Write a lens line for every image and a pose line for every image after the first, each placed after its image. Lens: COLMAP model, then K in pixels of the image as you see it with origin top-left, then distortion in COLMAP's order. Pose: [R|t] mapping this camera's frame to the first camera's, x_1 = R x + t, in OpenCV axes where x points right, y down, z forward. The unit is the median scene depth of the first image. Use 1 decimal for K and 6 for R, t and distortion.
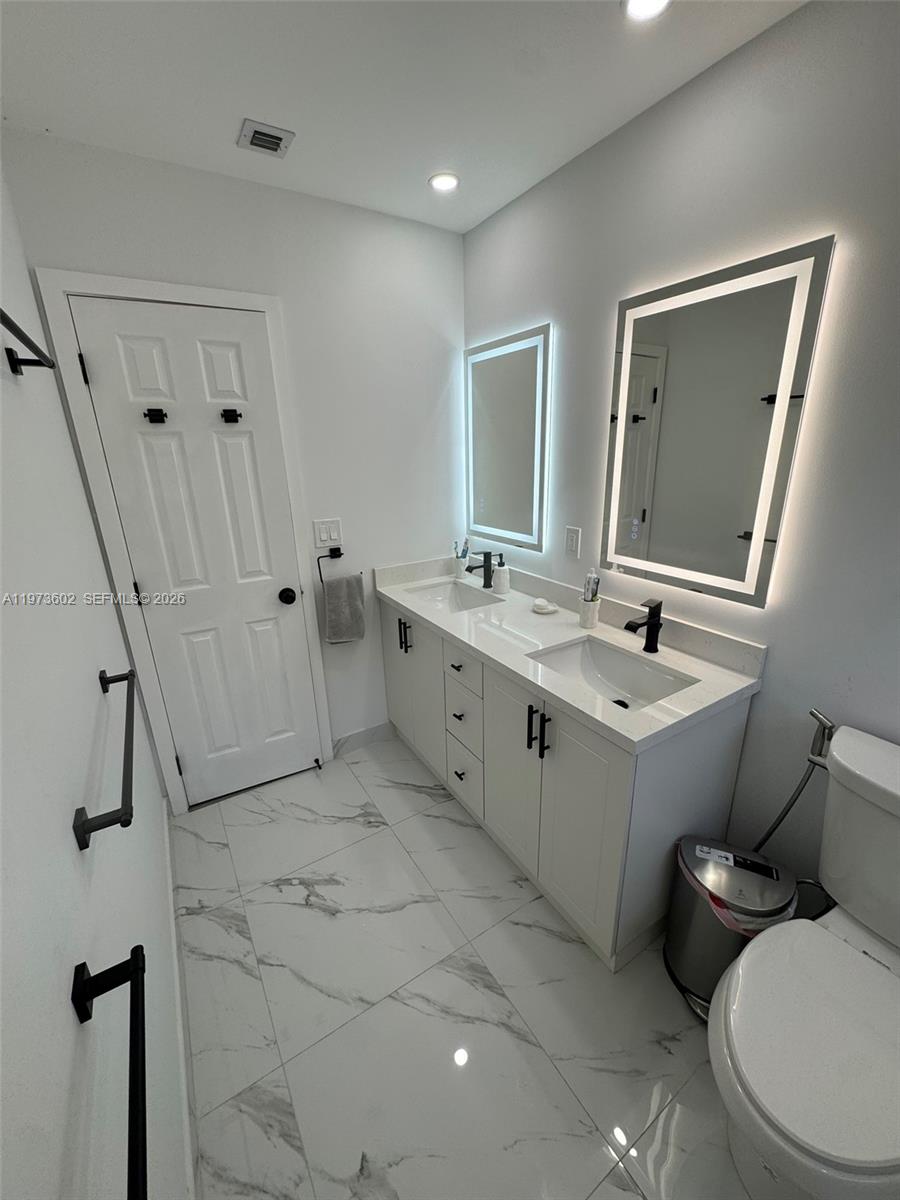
lens RADIAL K [[477.8, 0, 449.7], [0, 477.8, 602.4], [0, 0, 1]] dist [-0.003499, 0.000469]
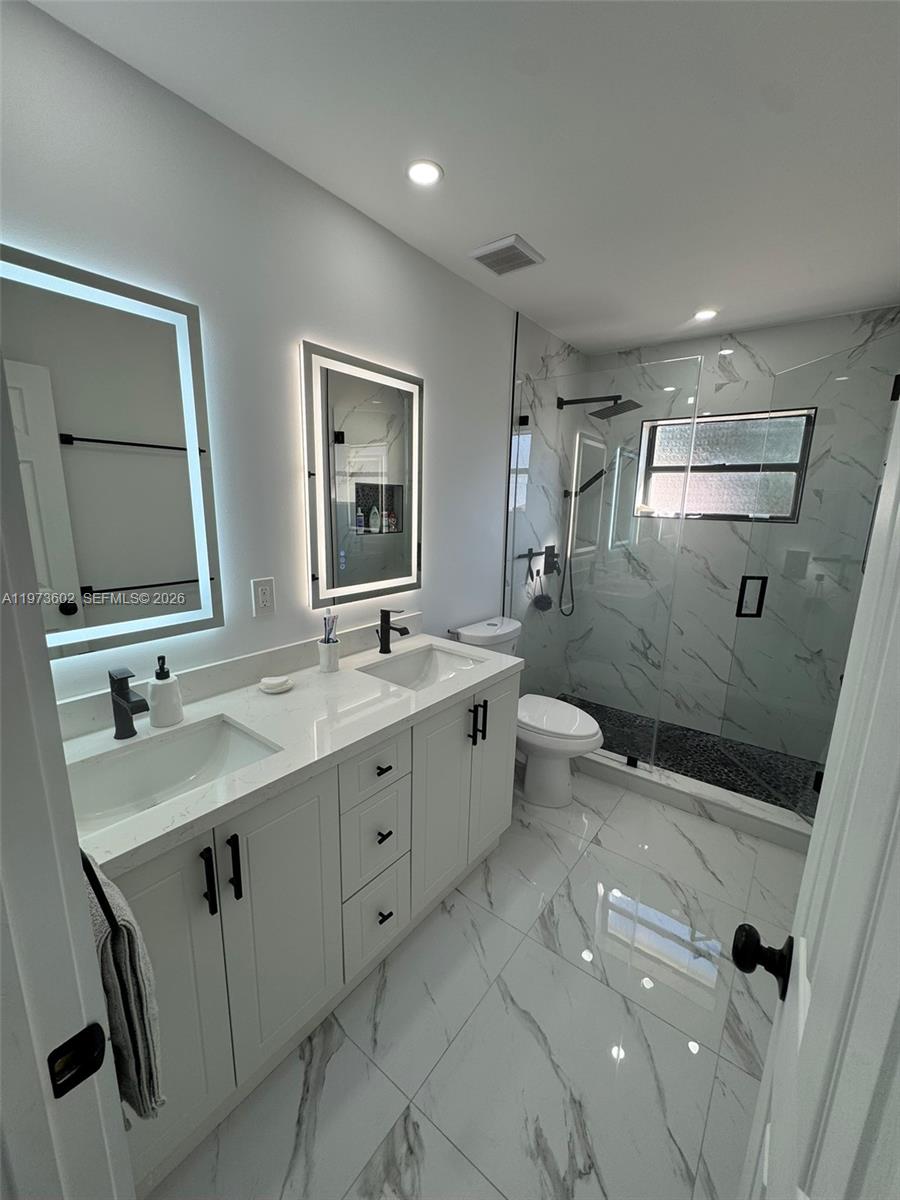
lens RADIAL K [[477.8, 0, 450.4], [0, 477.8, 601.7], [0, 0, 1]] dist [-0.003499, 0.000469]
pose [[-0.346209, -0.178850, 0.920952, -0.704010], [0.282297, 0.916304, 0.284070, -0.303805], [-0.894677, 0.358329, -0.266744, 1.096184]]
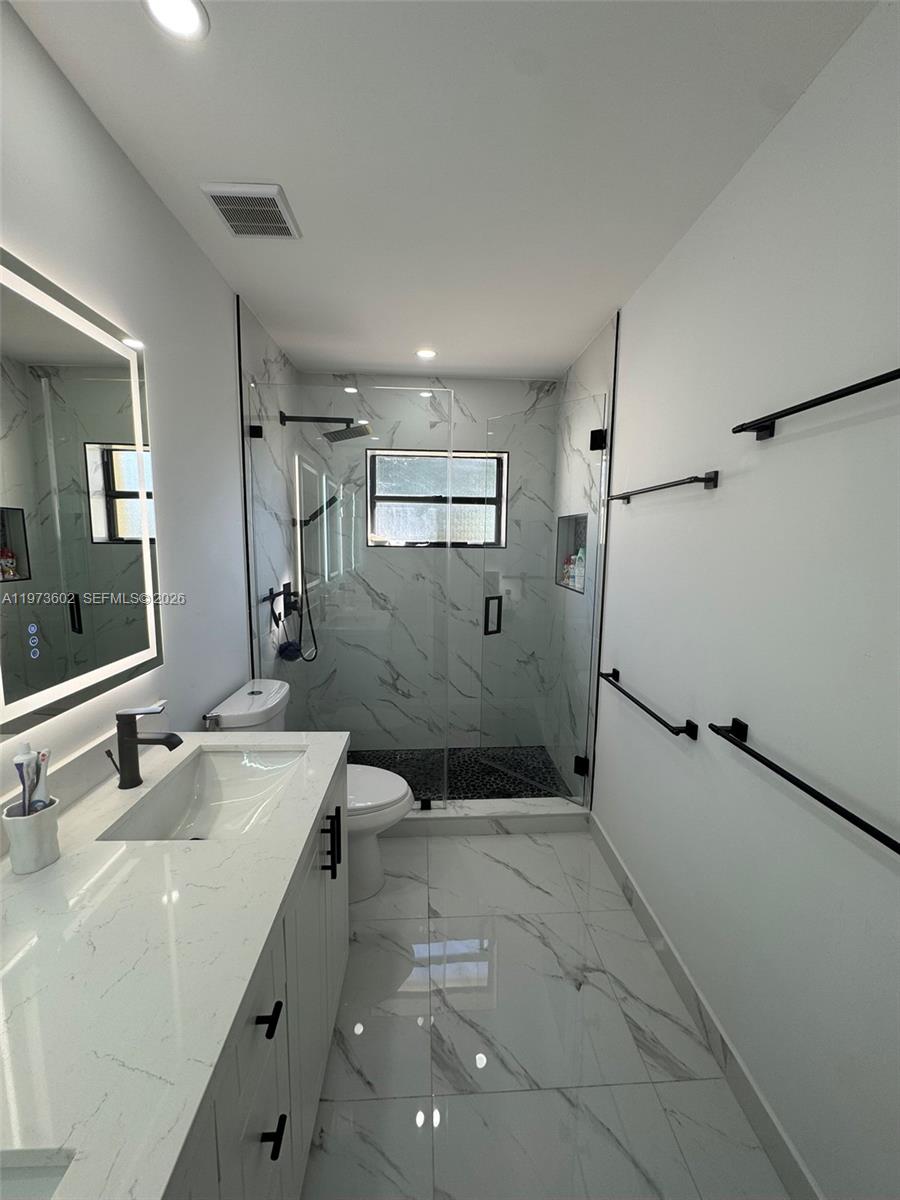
lens RADIAL K [[477.8, 0, 452.4], [0, 477.8, 600.6], [0, 0, 1]] dist [-0.003499, 0.000469]
pose [[-0.875879, -0.049129, 0.480024, -0.314317], [0.161237, 0.907824, 0.387115, -0.334435], [-0.454796, 0.416463, -0.787222, 1.190428]]
